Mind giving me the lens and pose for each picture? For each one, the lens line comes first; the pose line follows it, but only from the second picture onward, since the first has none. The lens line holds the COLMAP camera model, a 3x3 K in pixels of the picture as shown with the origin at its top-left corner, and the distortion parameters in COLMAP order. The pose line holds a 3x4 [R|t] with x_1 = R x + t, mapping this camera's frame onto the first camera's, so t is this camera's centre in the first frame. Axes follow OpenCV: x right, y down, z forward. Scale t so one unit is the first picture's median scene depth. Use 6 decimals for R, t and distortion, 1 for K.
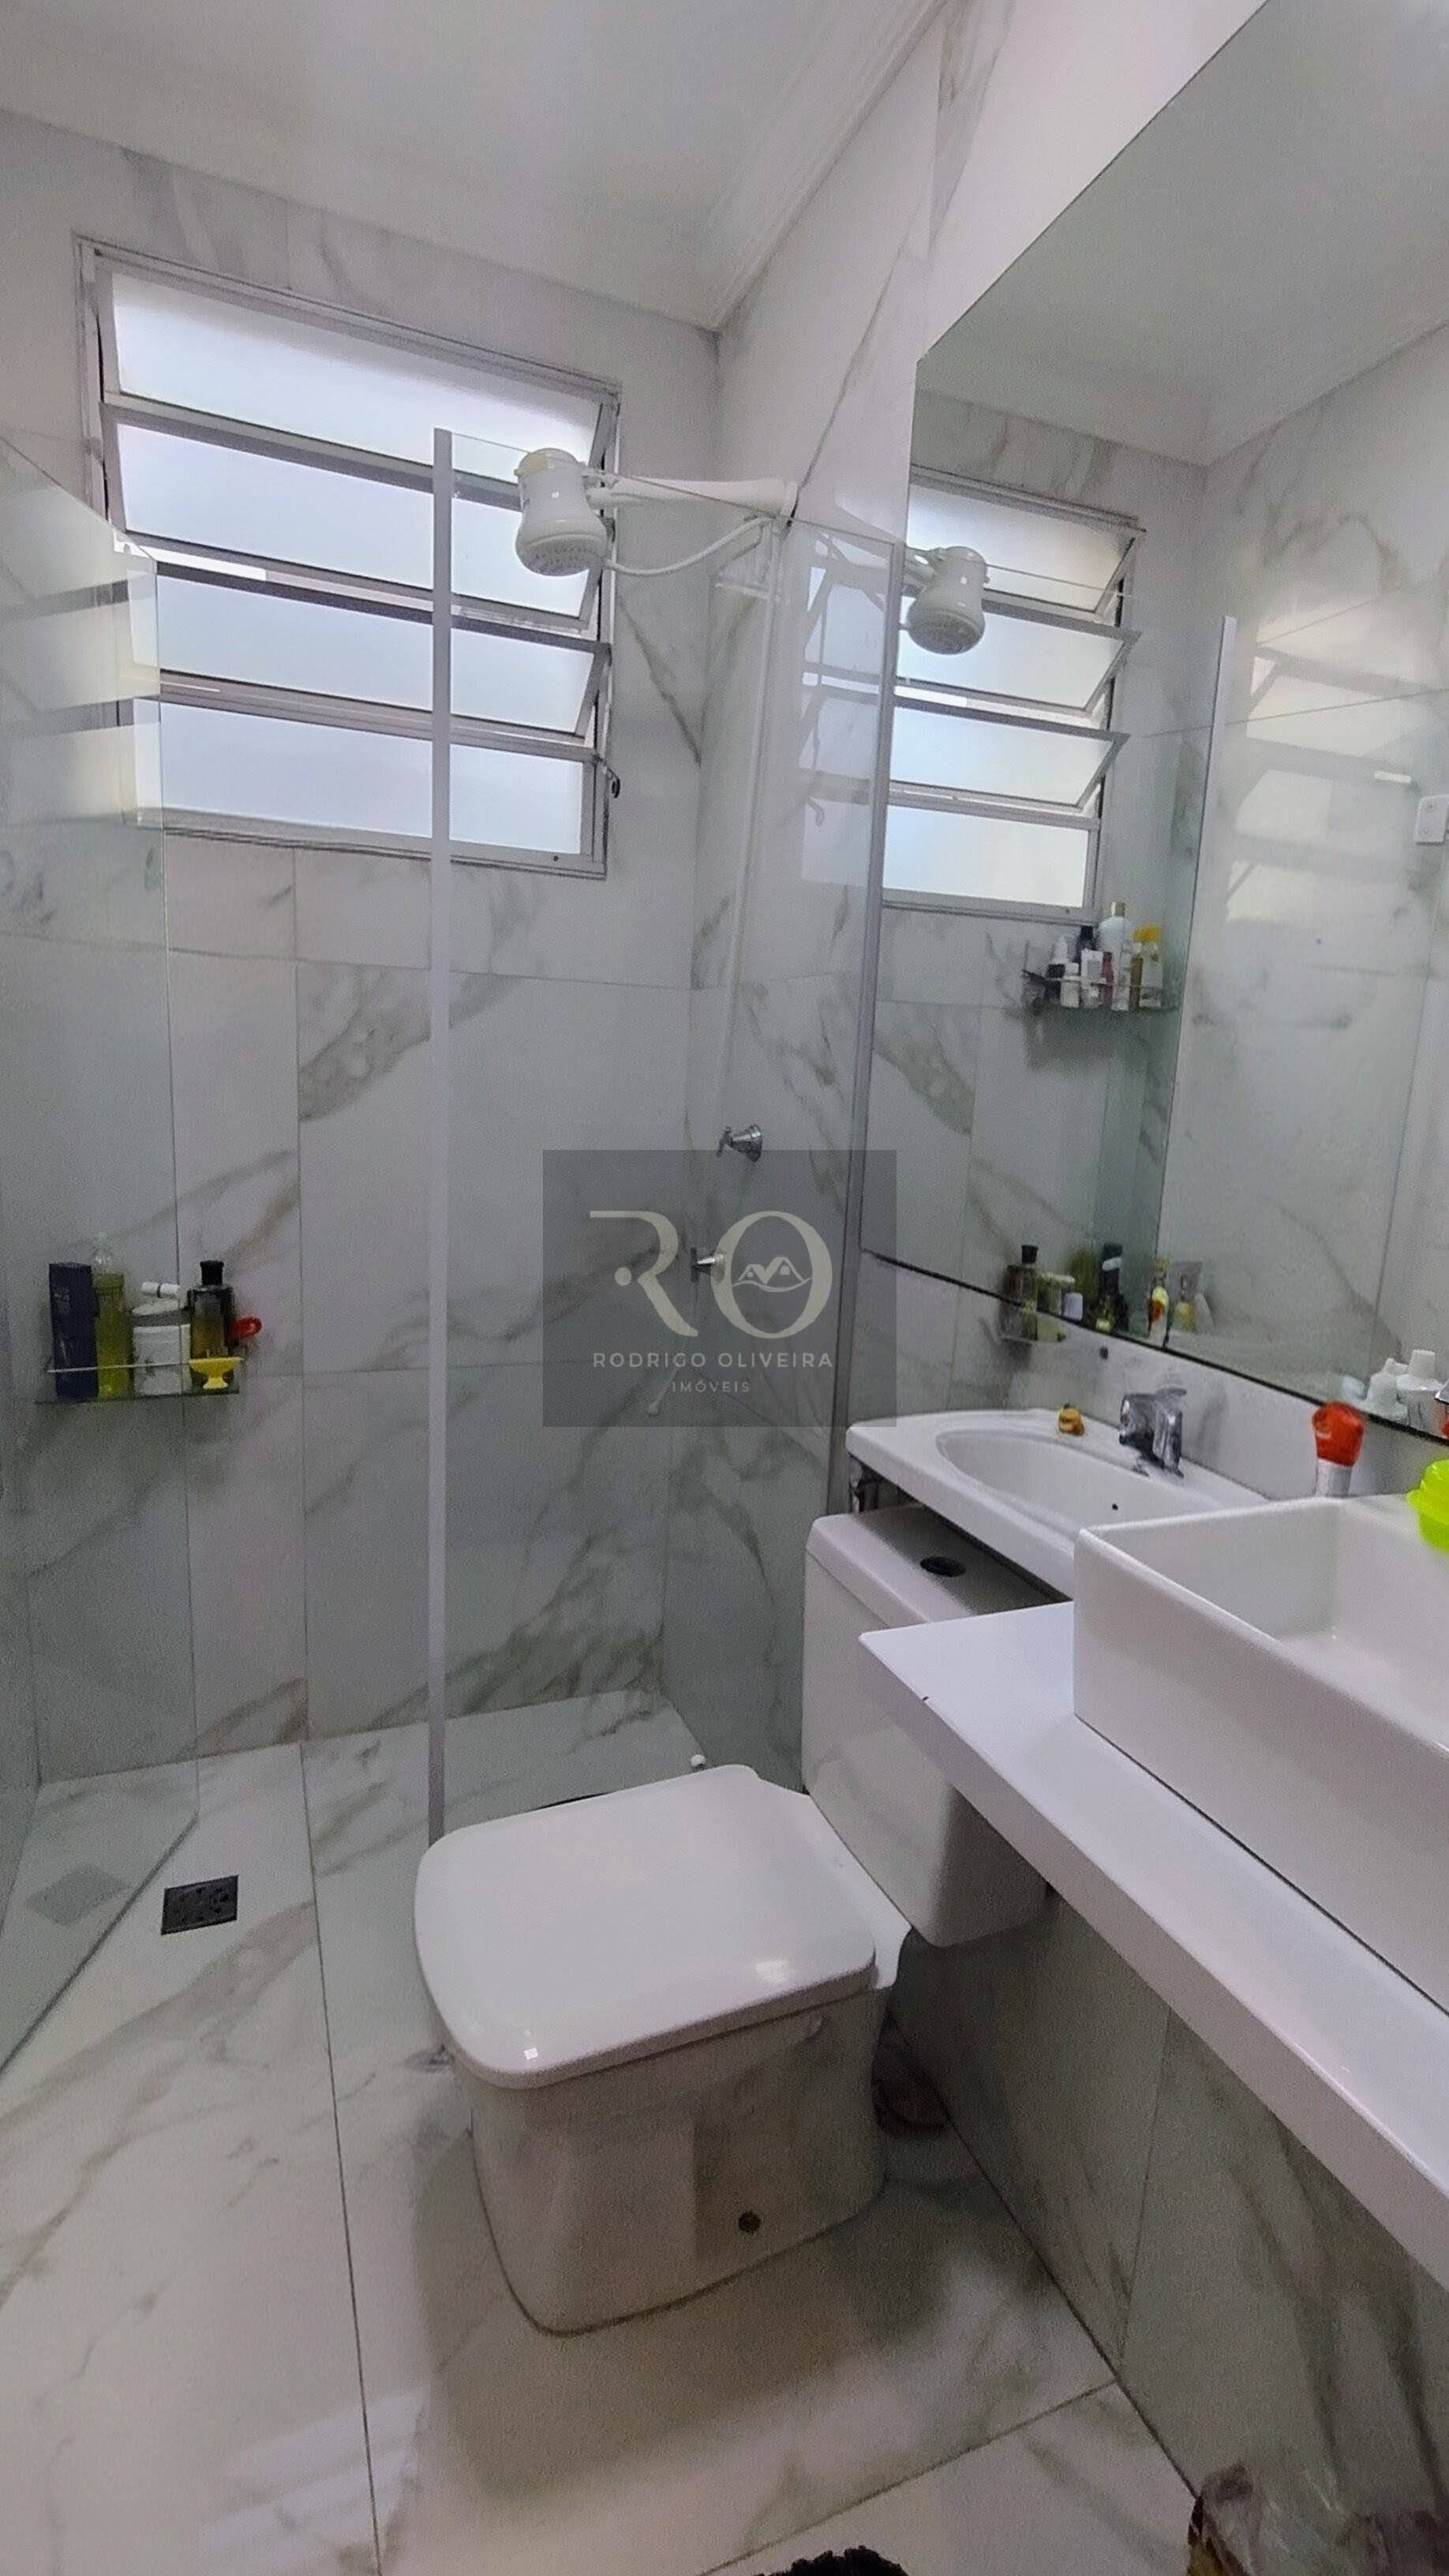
lens RADIAL K [[1176.0, 0, 728.2], [0, 1176.0, 1299.9], [0, 0, 1]] dist [-0.004800, 0.004644]
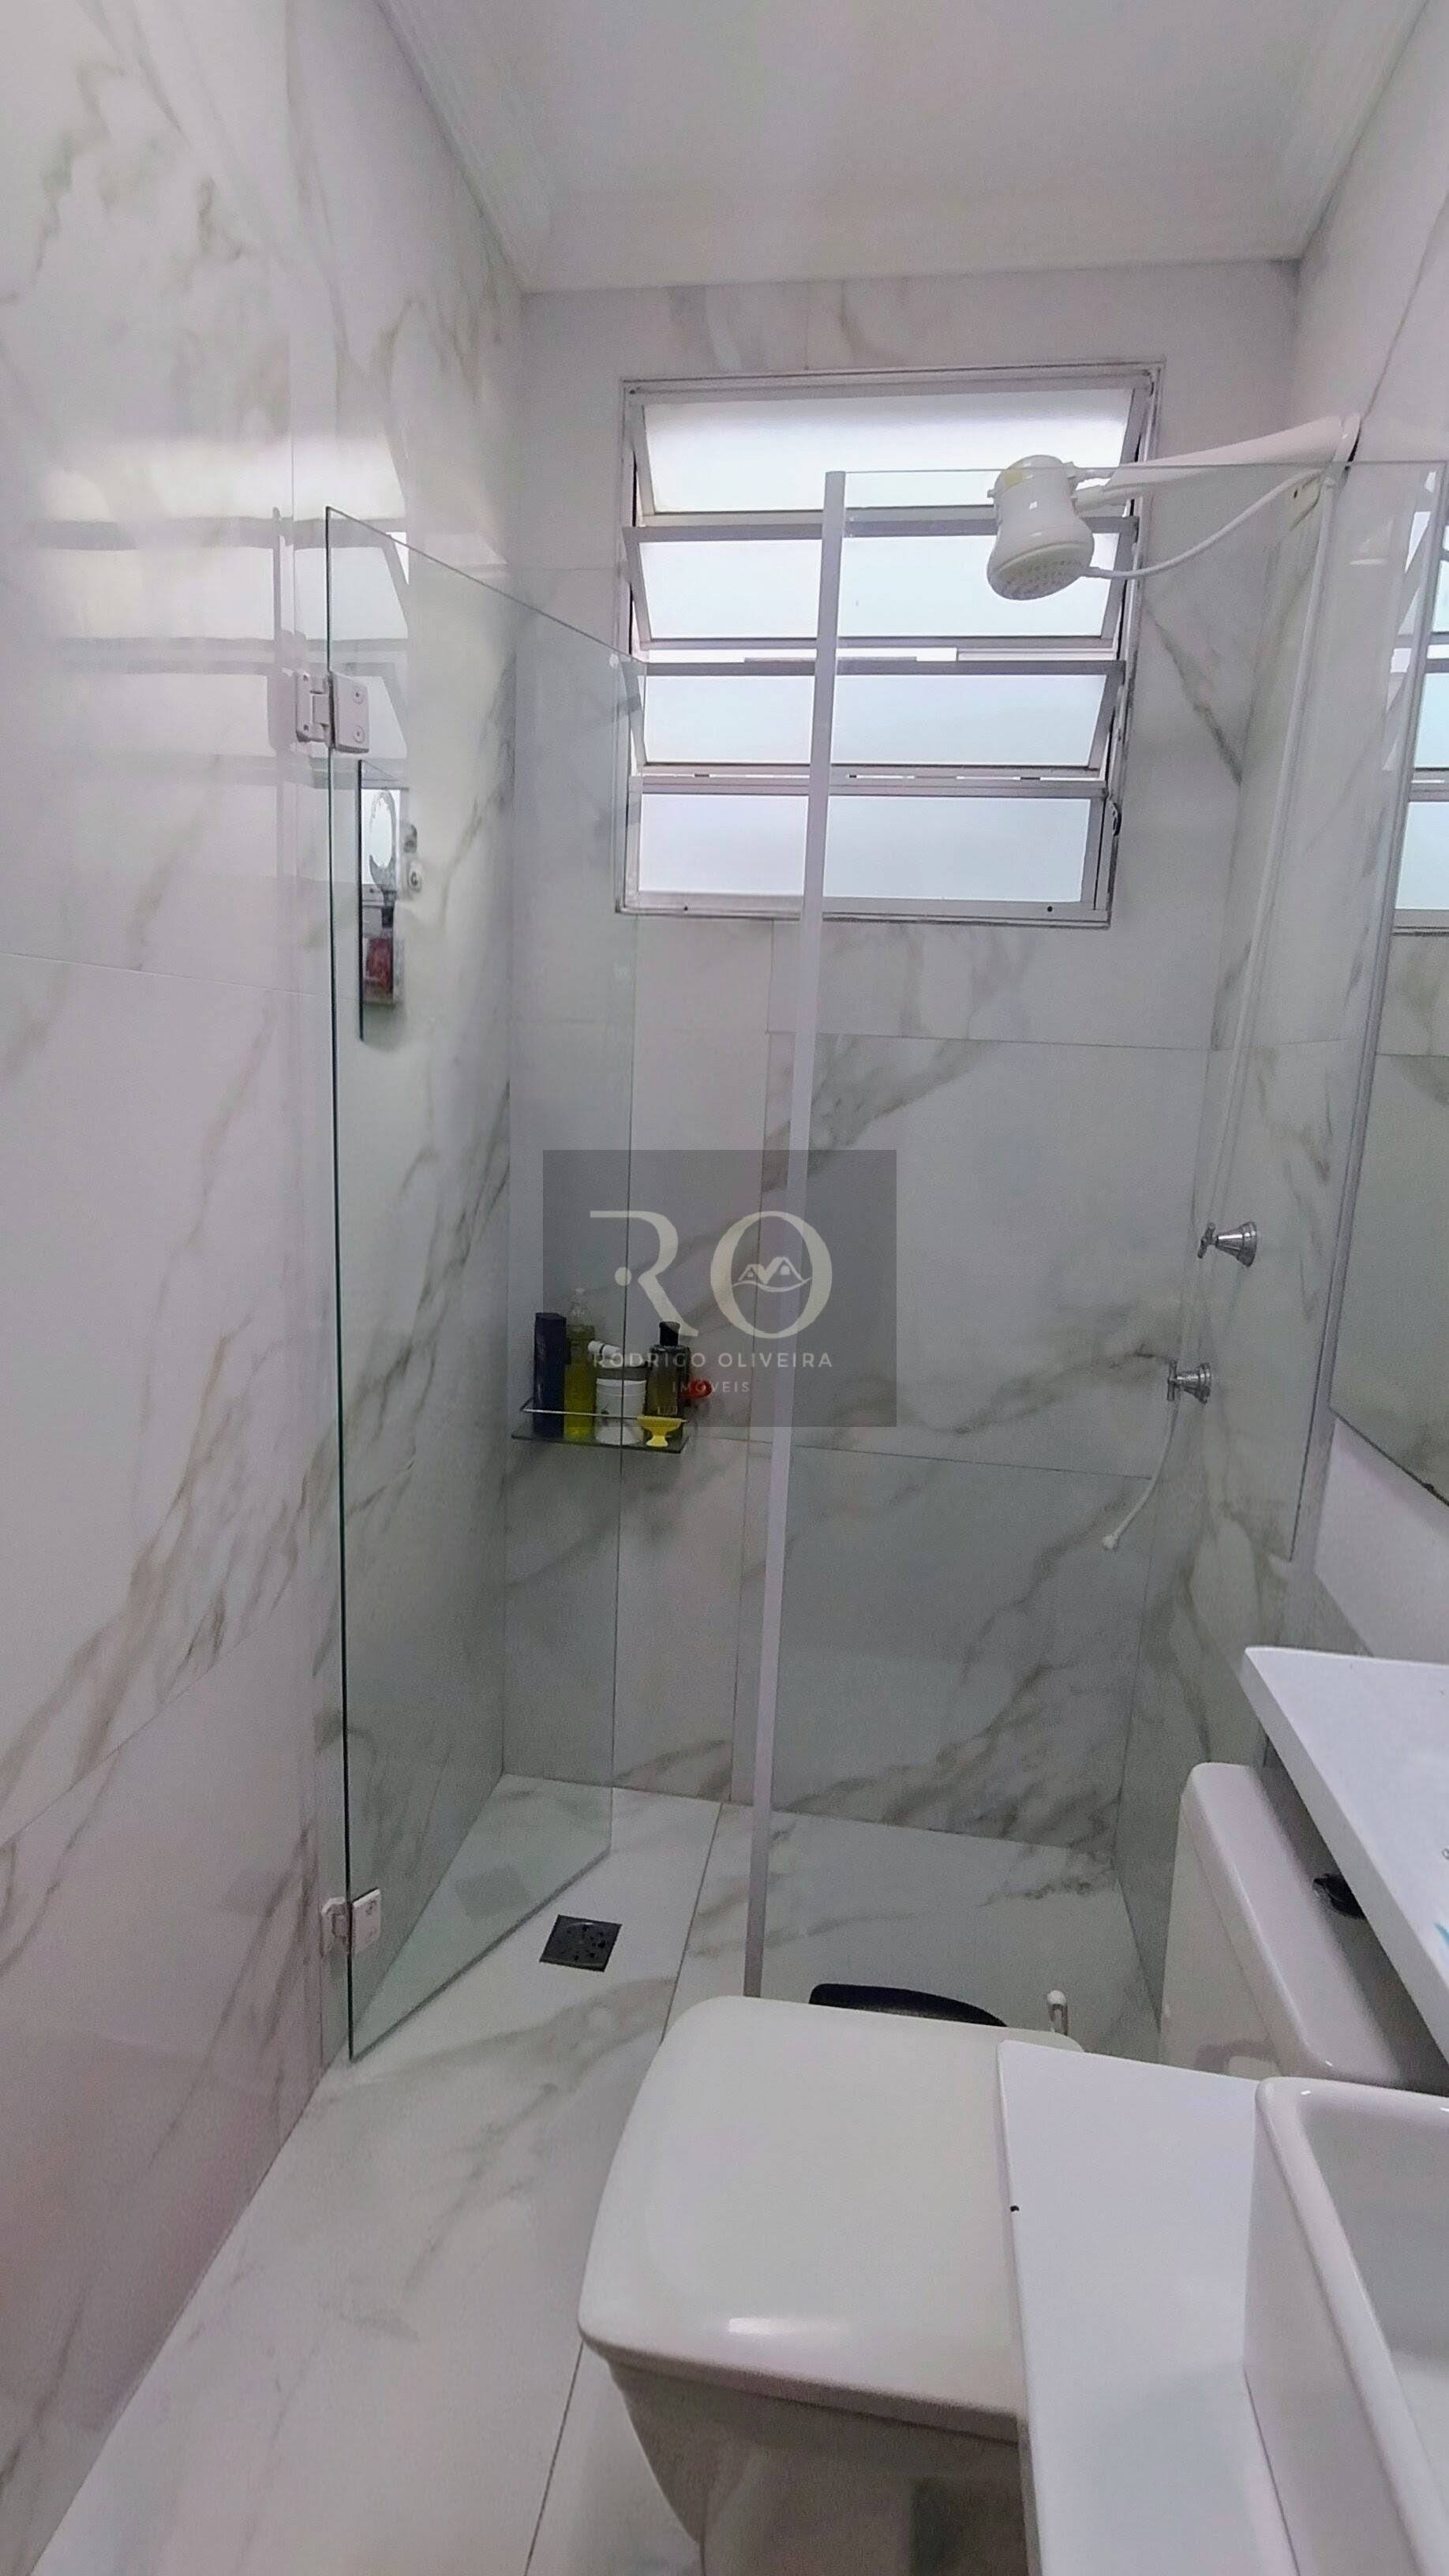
lens RADIAL K [[1176.0, 0, 728.2], [0, 1176.0, 1299.9], [0, 0, 1]] dist [-0.004800, 0.004644]
pose [[0.859872, 0.089368, -0.502626, 0.123760], [-0.104899, 0.994479, -0.002636, -0.055896], [0.499616, 0.054992, 0.864500, 0.129597]]
